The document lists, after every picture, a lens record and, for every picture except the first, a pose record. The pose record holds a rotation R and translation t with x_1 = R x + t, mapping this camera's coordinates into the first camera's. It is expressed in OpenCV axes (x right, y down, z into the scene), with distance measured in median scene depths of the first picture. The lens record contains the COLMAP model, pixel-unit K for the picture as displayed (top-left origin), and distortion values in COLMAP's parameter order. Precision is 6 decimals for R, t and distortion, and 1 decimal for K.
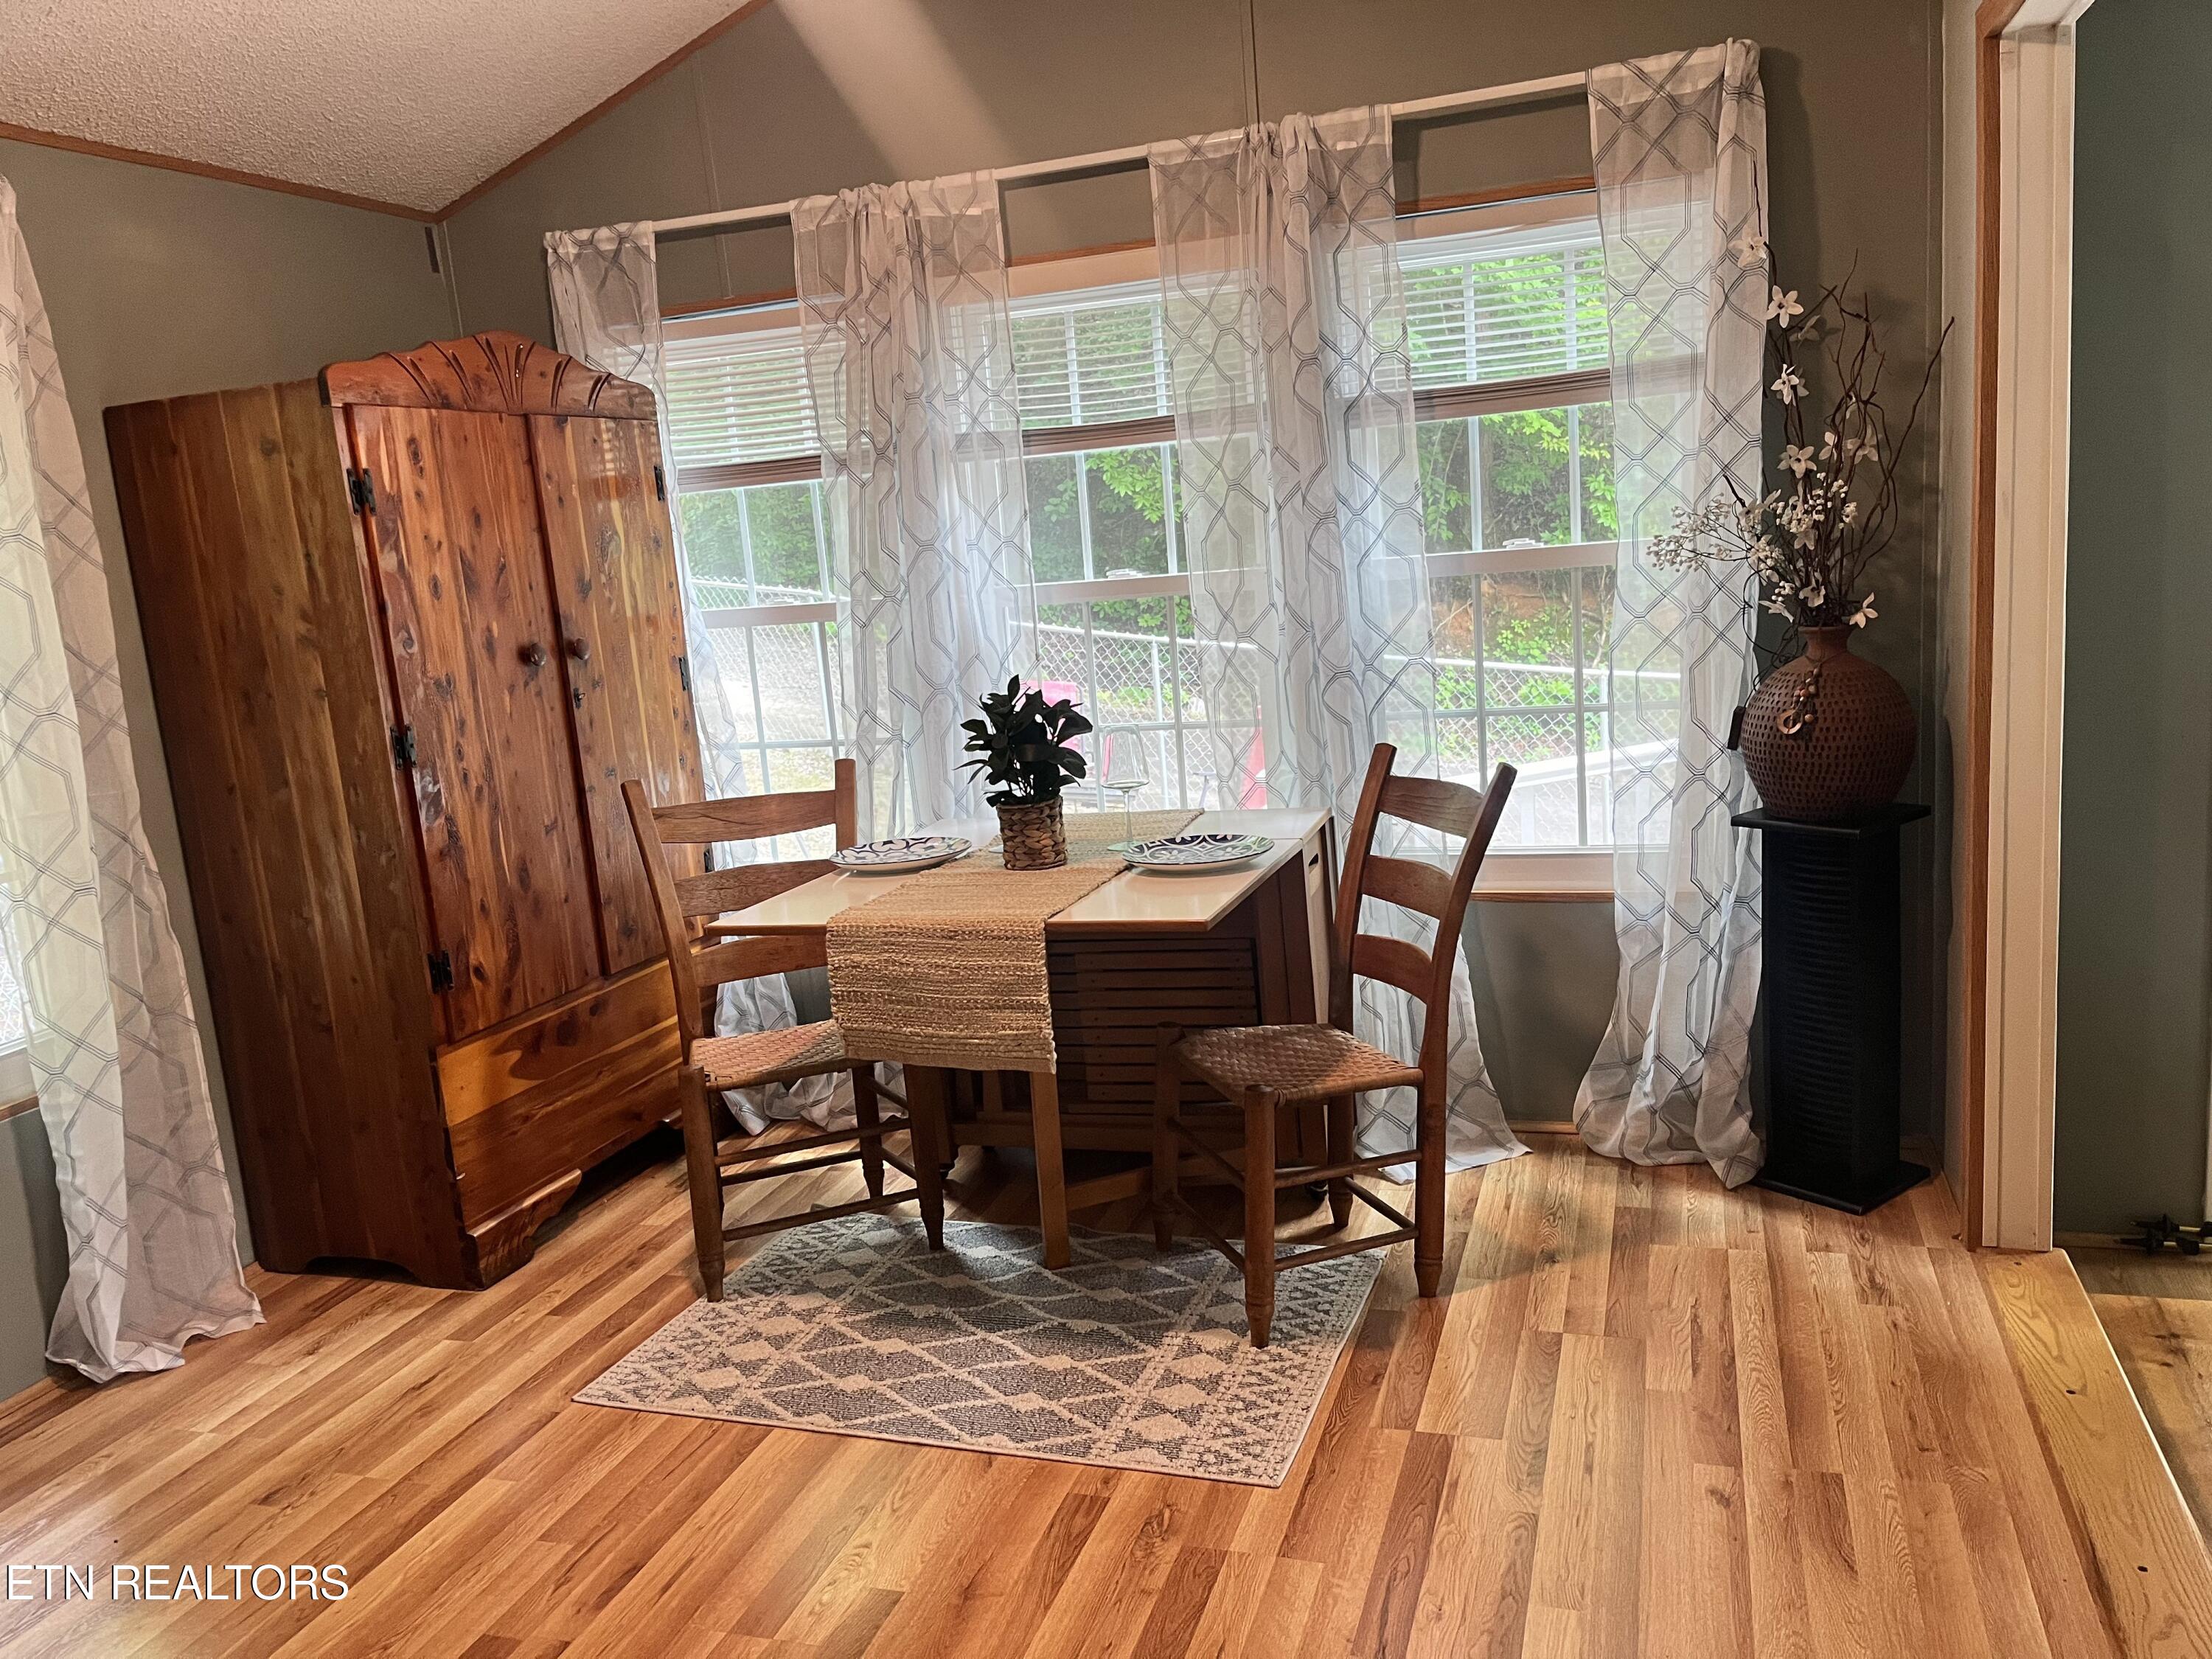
lens RADIAL K [[1648.5, 0, 1106.0], [0, 1648.5, 829.5], [0, 0, 1]] dist [-0.005423, -0.003663]
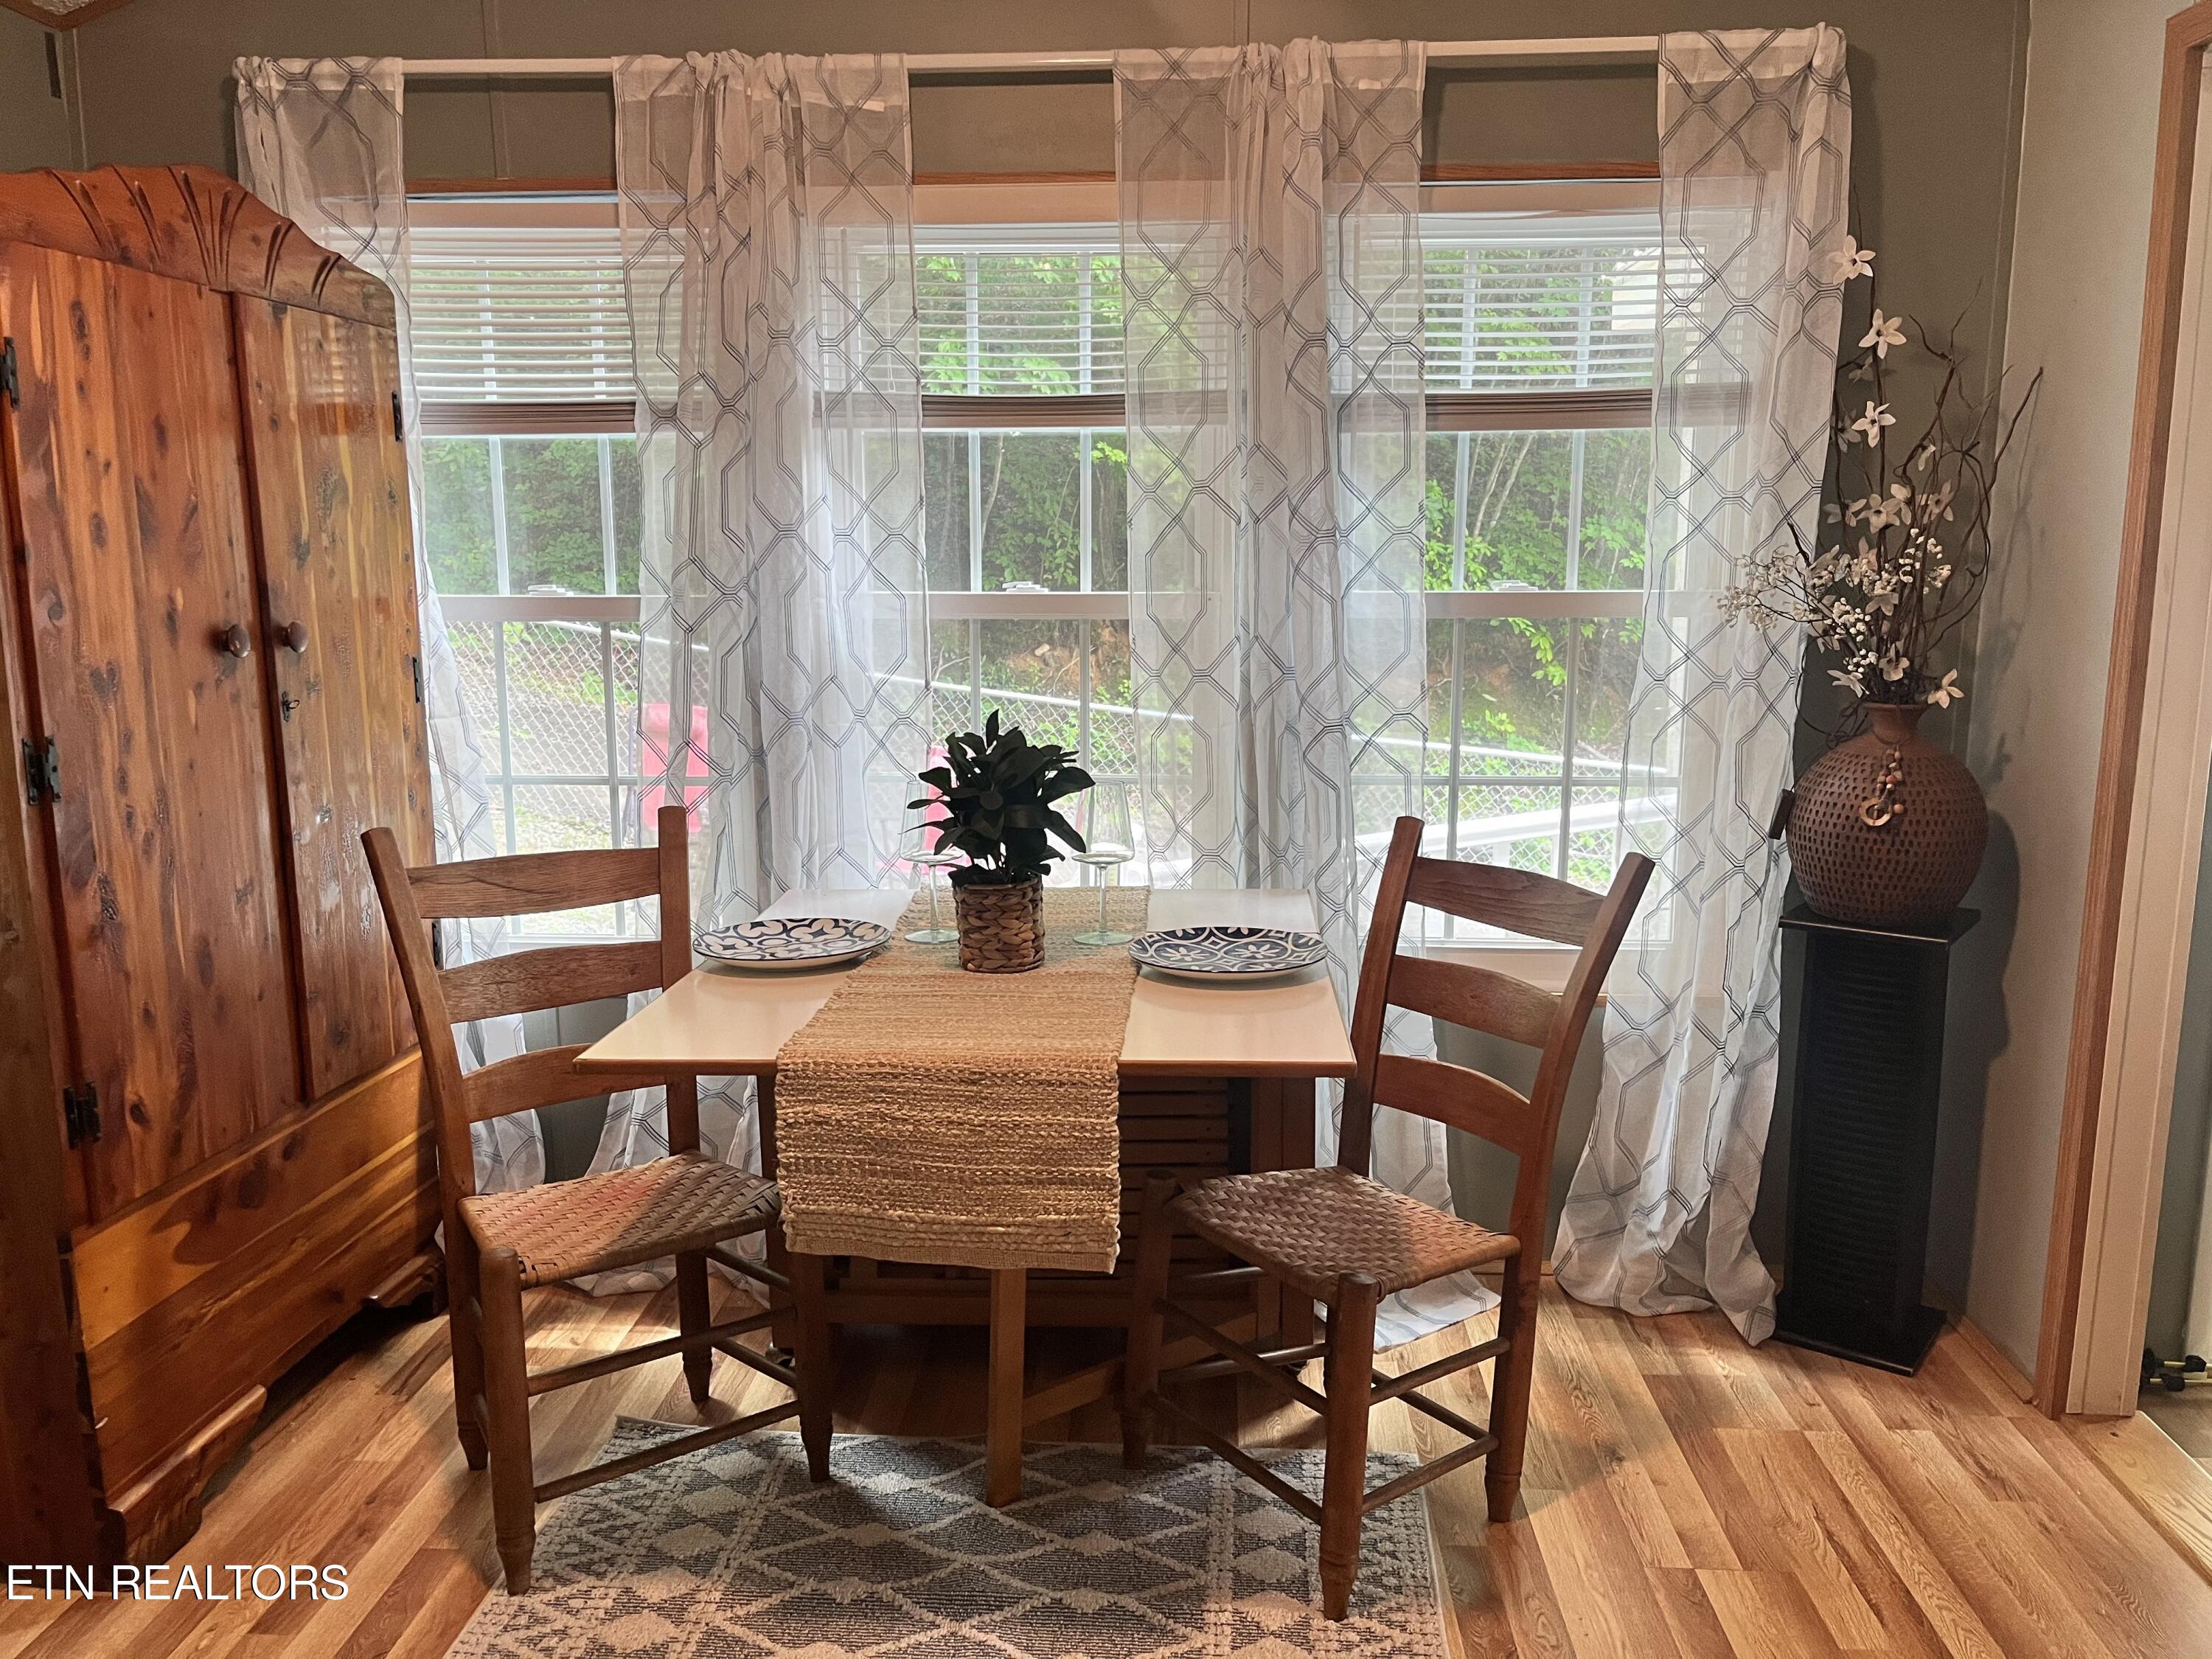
lens RADIAL K [[1651.5, 0, 1106.0], [0, 1651.5, 829.5], [0, 0, 1]] dist [0.033325, -0.061602]
pose [[0.961320, 0.033059, 0.273442, -0.192048], [-0.027284, 0.999318, -0.024897, -0.021272], [-0.274078, 0.016474, 0.961566, 0.247010]]
